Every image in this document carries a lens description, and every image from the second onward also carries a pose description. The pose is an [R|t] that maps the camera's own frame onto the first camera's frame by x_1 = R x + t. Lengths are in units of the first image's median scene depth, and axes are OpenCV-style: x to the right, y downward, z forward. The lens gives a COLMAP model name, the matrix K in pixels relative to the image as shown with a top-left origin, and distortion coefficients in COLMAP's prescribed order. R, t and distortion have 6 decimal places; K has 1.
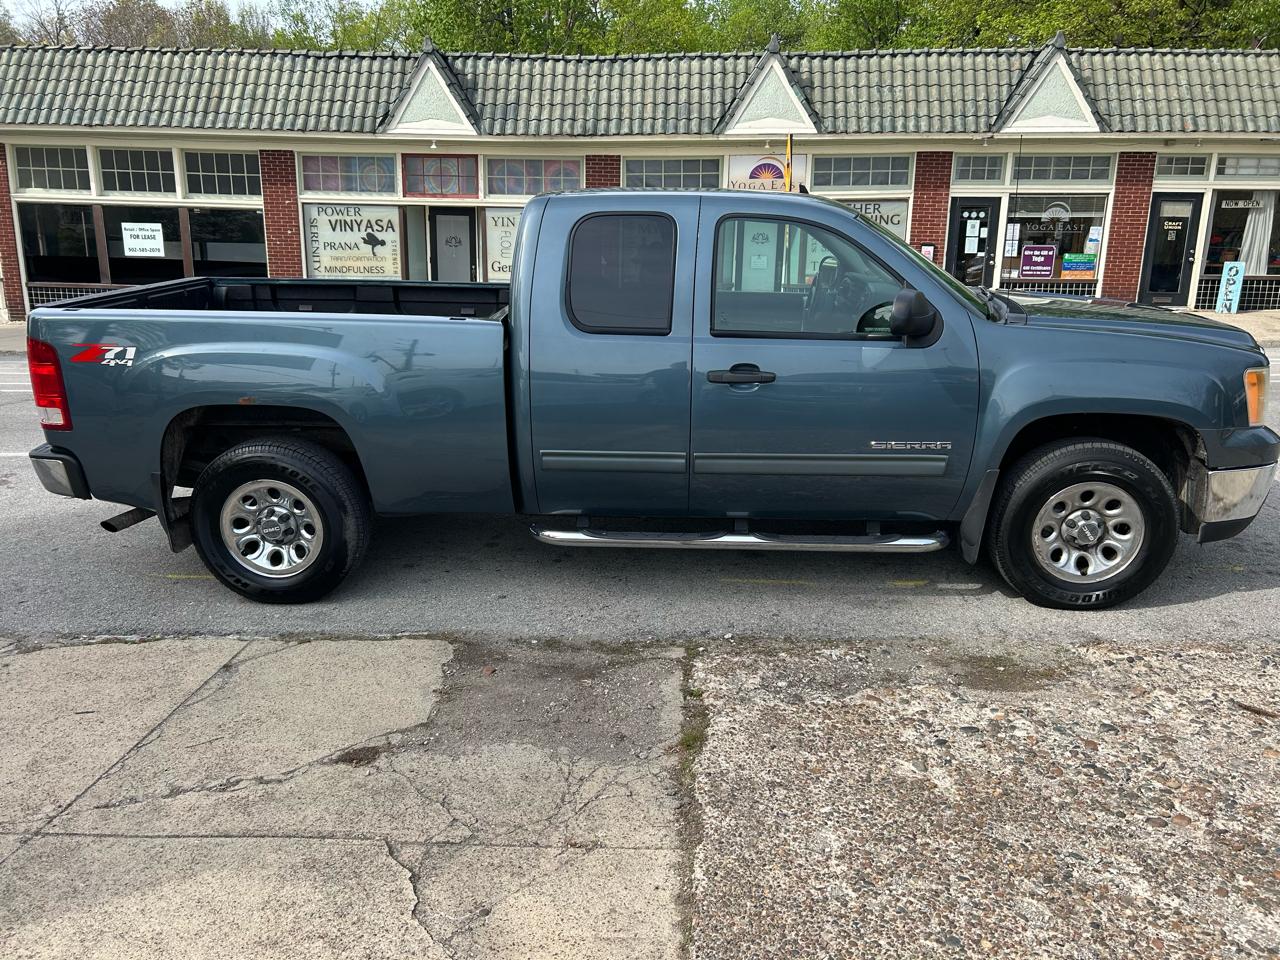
lens RADIAL K [[950.9, 0, 631.0], [0, 950.9, 476.5], [0, 0, 1]] dist [0.044887, -0.047177]
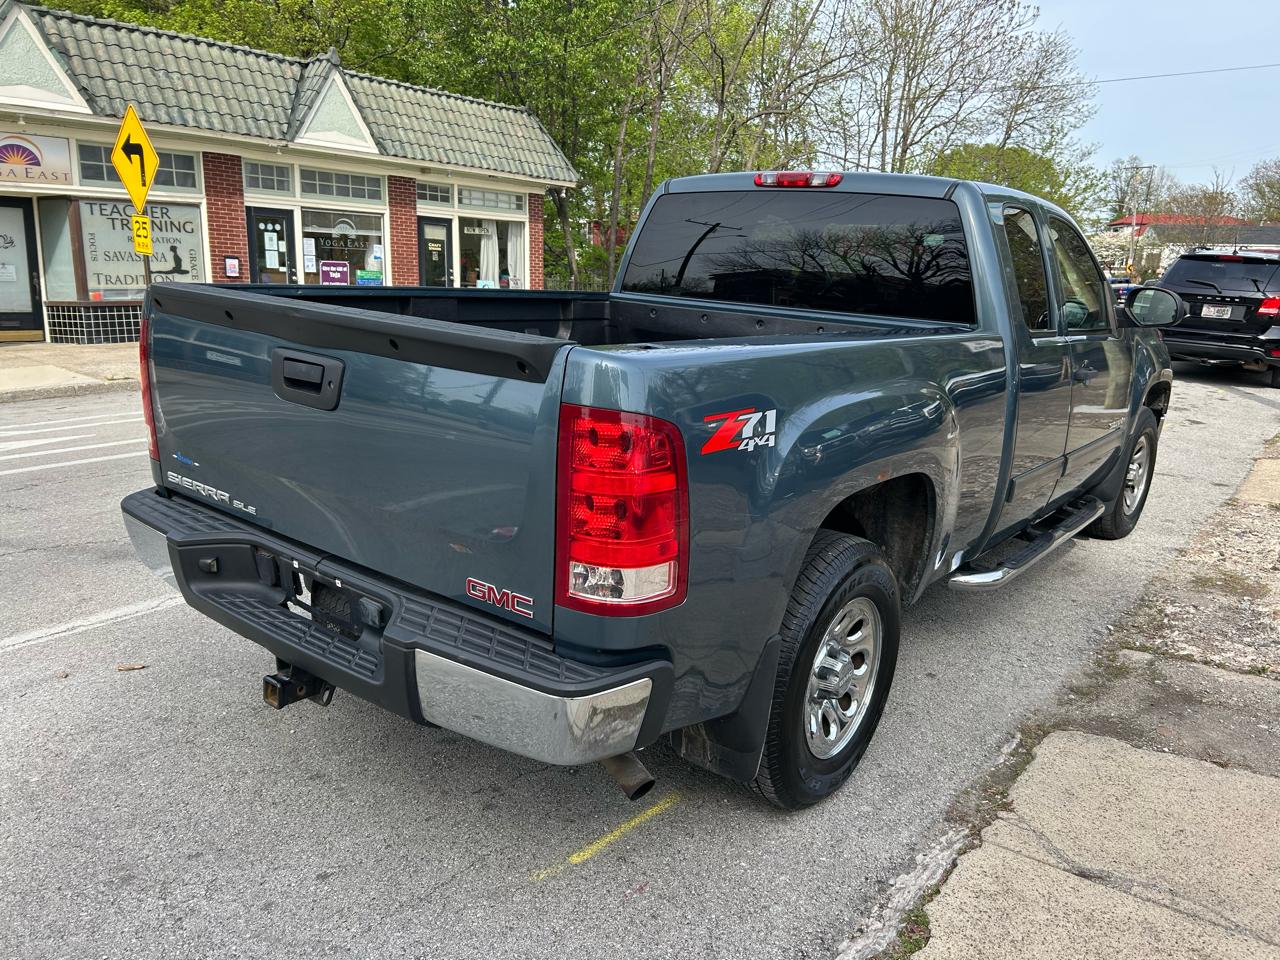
lens RADIAL K [[956.2, 0, 653.0], [0, 956.2, 481.1], [0, 0, 1]] dist [0.045542, -0.047906]
pose [[0.583836, -0.160682, 0.795812, -0.226645], [0.173361, 0.982285, 0.071148, -0.033690], [-0.793146, 0.096424, 0.601350, 0.173094]]
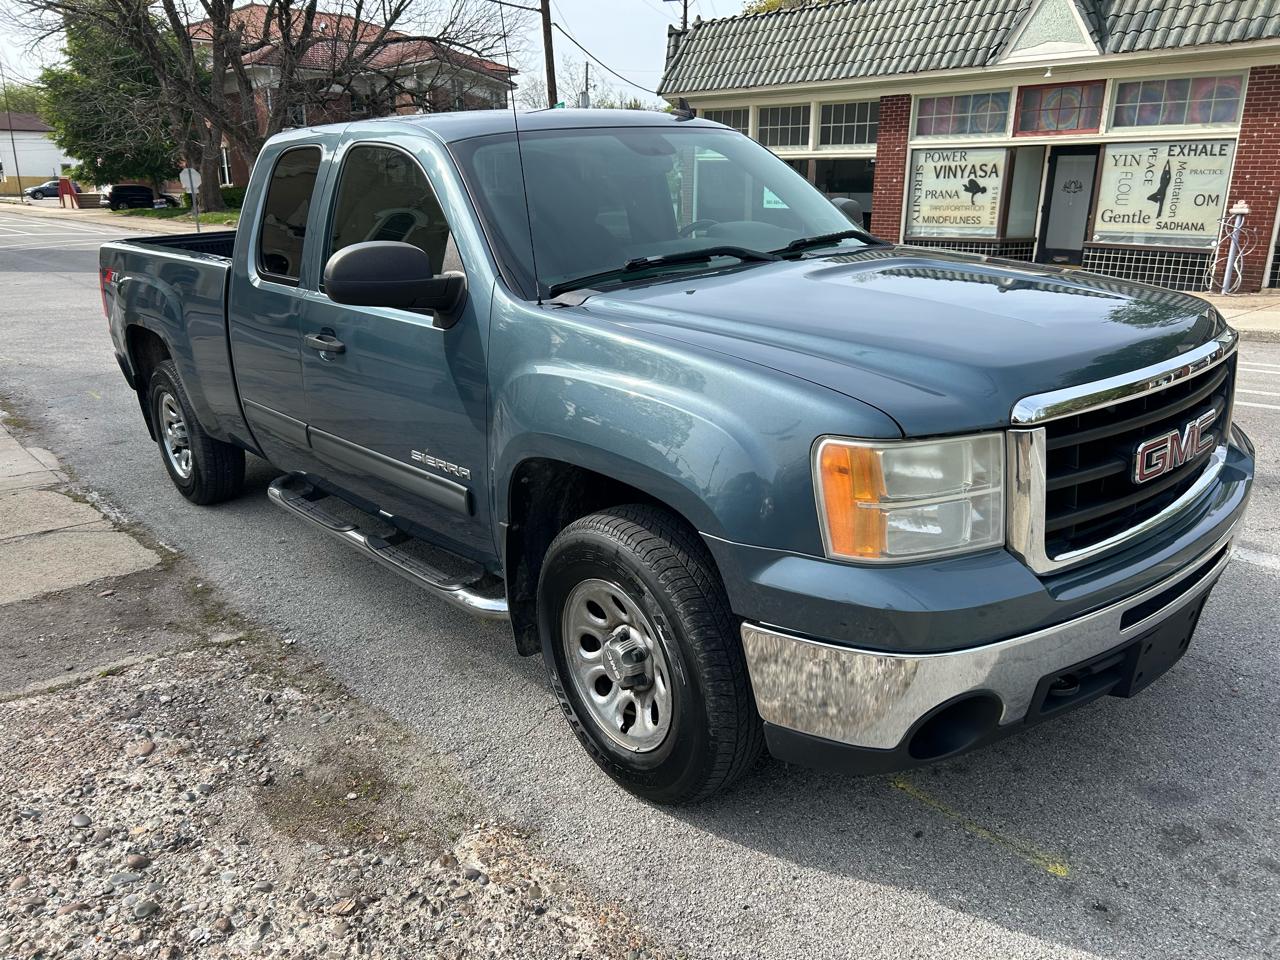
lens RADIAL K [[956.2, 0, 653.0], [0, 956.2, 481.1], [0, 0, 1]] dist [0.045542, -0.047906]
pose [[0.694302, 0.197725, -0.691989, 0.209380], [-0.162439, 0.979761, 0.116969, -0.030118], [0.701112, 0.031194, 0.712369, 0.139089]]
